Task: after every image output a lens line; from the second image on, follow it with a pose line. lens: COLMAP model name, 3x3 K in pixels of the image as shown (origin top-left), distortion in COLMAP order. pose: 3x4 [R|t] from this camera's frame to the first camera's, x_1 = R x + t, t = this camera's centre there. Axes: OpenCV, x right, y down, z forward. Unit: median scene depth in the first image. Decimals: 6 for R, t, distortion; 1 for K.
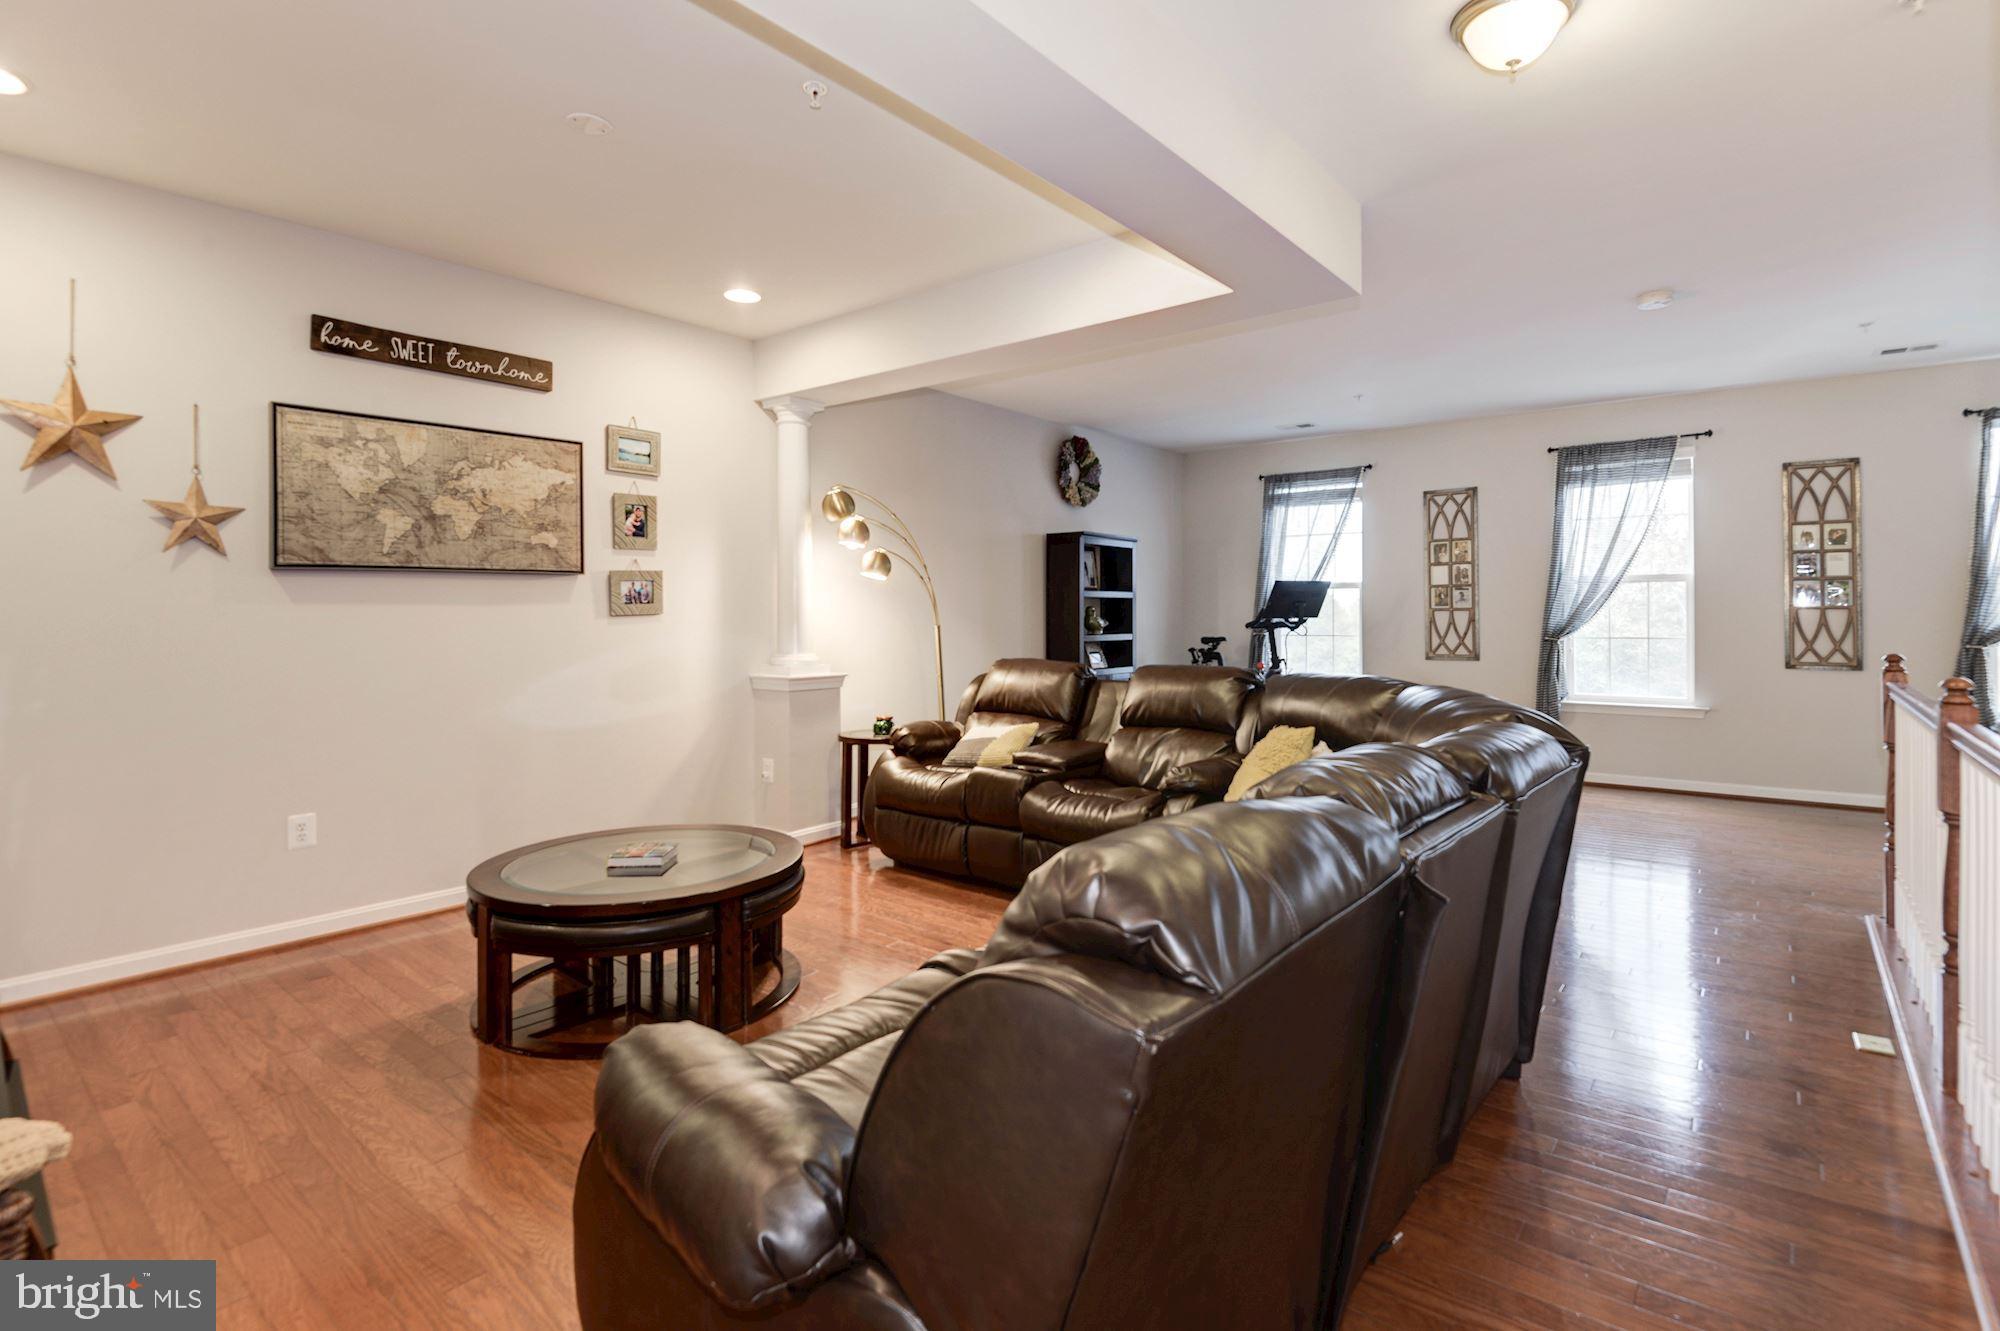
lens RADIAL K [[929.9, 0, 1034.9], [0, 929.9, 592.9], [0, 0, 1]] dist [-0.004753, -0.011270]
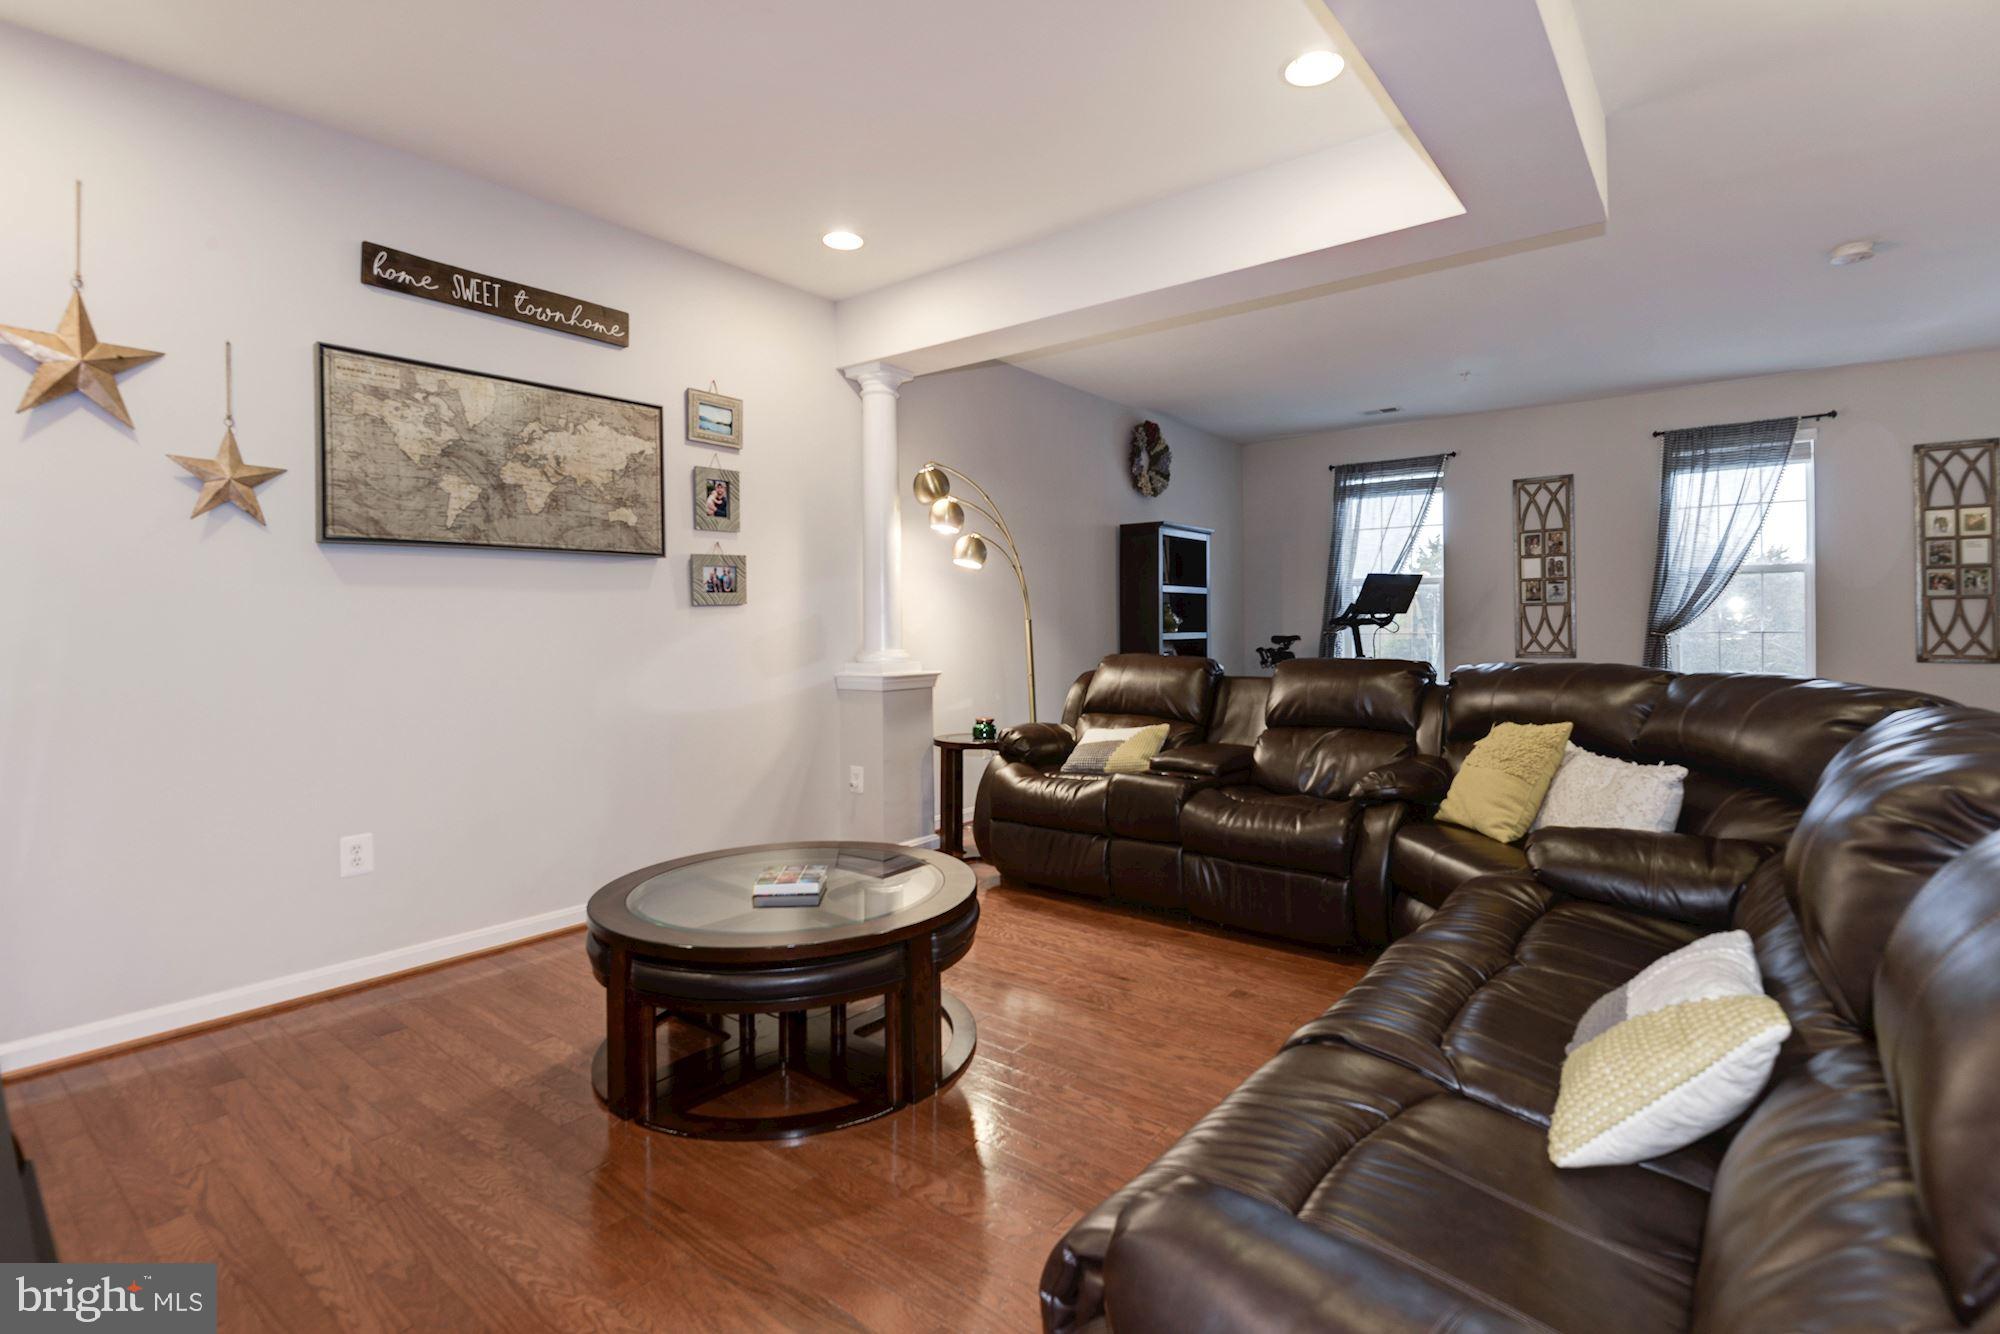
lens RADIAL K [[929.9, 0, 1042.4], [0, 929.9, 610.7], [0, 0, 1]] dist [-0.004753, -0.011270]
pose [[0.999807, -0.004511, 0.019104, -0.150910], [0.004337, 0.999949, 0.009154, 0.024512], [-0.019144, -0.009069, 0.999776, 0.119662]]
